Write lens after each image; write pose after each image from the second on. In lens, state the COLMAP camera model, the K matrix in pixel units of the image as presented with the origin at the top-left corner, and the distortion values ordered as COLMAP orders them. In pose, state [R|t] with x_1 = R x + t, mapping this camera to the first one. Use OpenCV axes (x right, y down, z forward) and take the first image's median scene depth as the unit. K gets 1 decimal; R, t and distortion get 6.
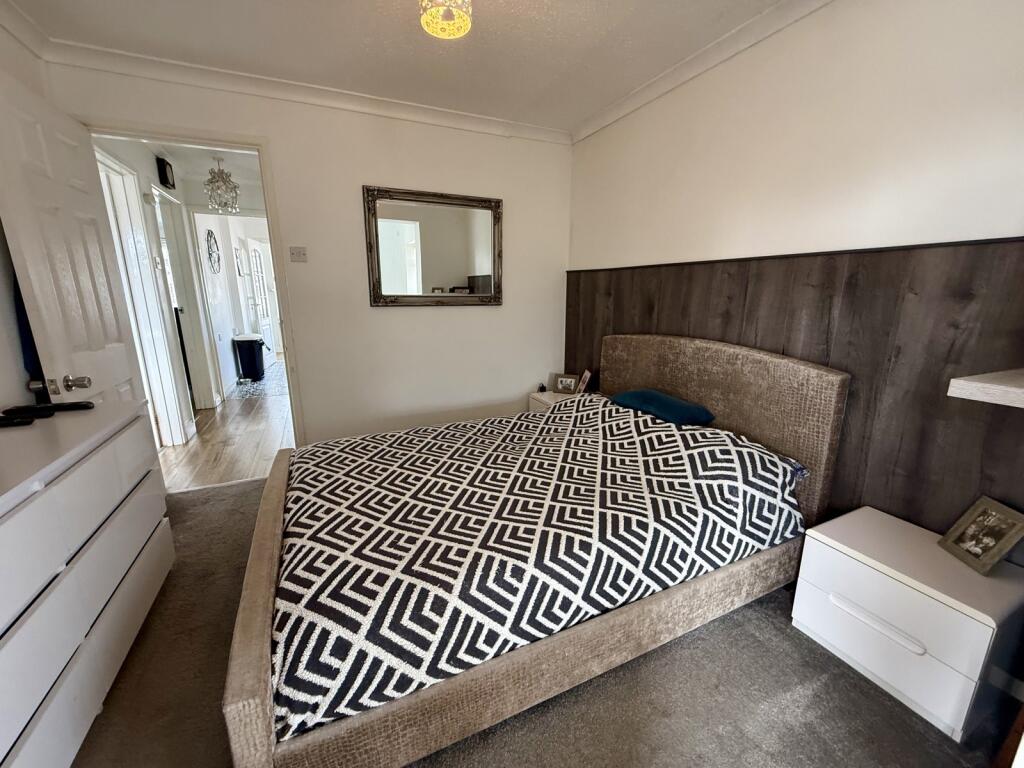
lens RADIAL K [[406.7, 0, 508.4], [0, 406.7, 383.6], [0, 0, 1]] dist [-0.001590, 0.000361]
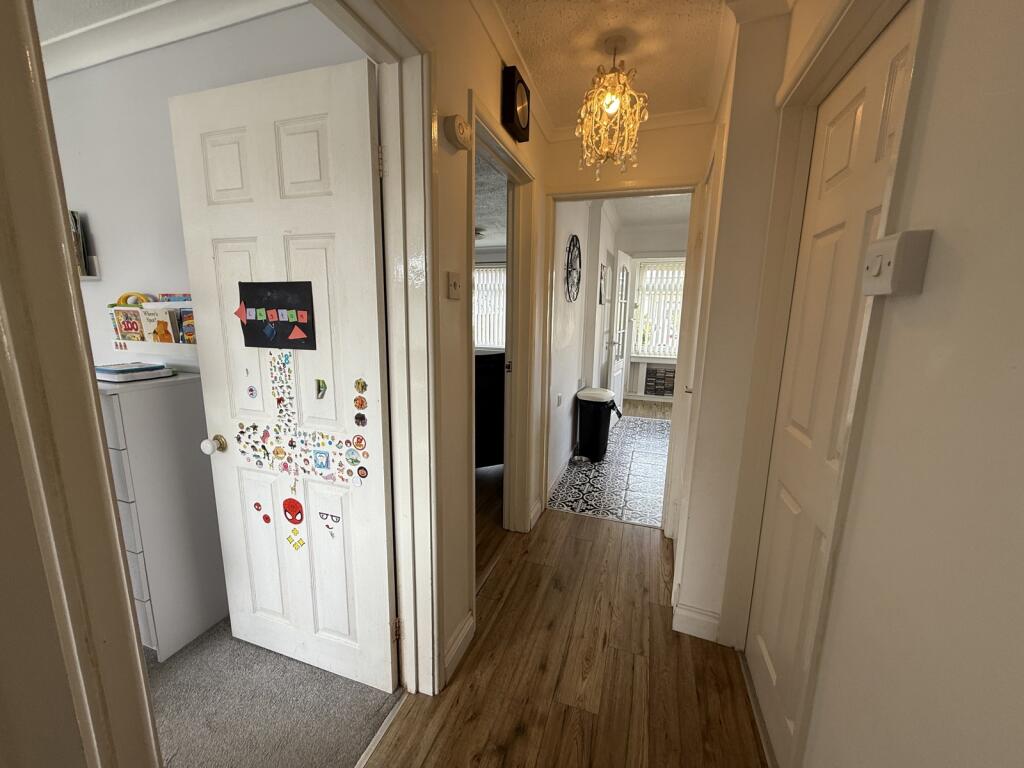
lens RADIAL K [[406.7, 0, 509.1], [0, 406.7, 385.5], [0, 0, 1]] dist [-0.001590, 0.000361]
pose [[0.720248, 0.137958, -0.679860, -0.650871], [-0.170426, 0.985180, 0.019365, -0.266582], [0.672457, 0.101918, 0.733086, 0.923934]]
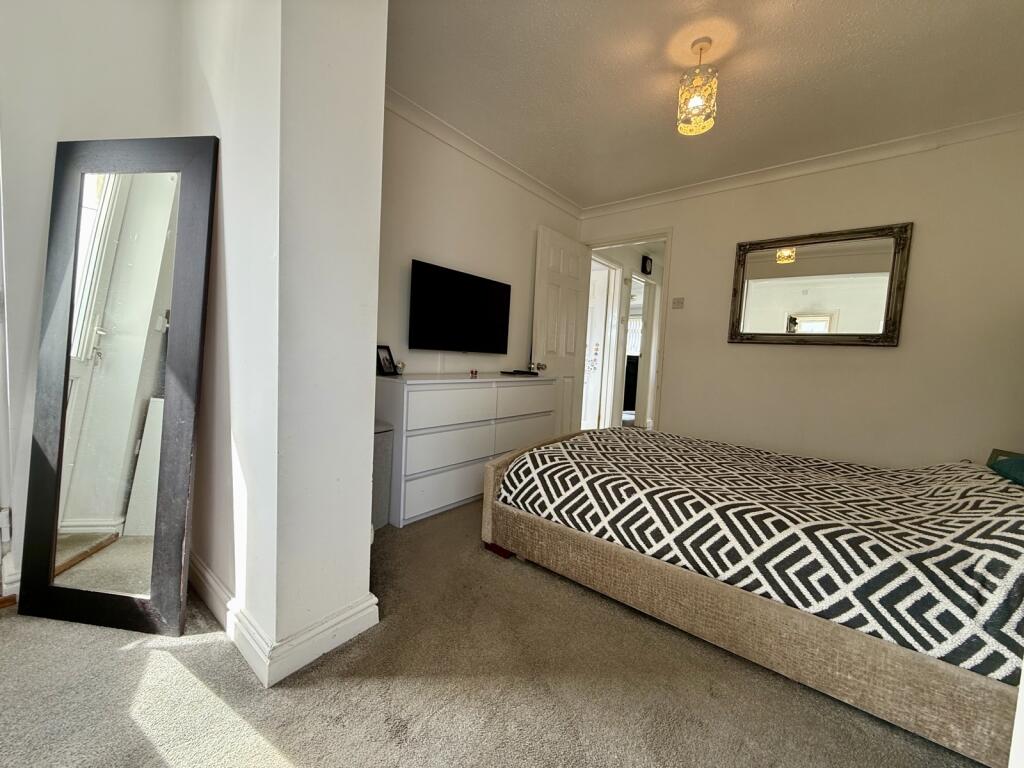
lens RADIAL K [[406.7, 0, 508.7], [0, 406.7, 385.0], [0, 0, 1]] dist [-0.001590, 0.000361]
pose [[0.426391, 0.087139, -0.900332, 0.476719], [-0.253229, 0.967048, -0.026332, 0.121257], [0.868370, 0.239218, 0.434406, -0.008492]]
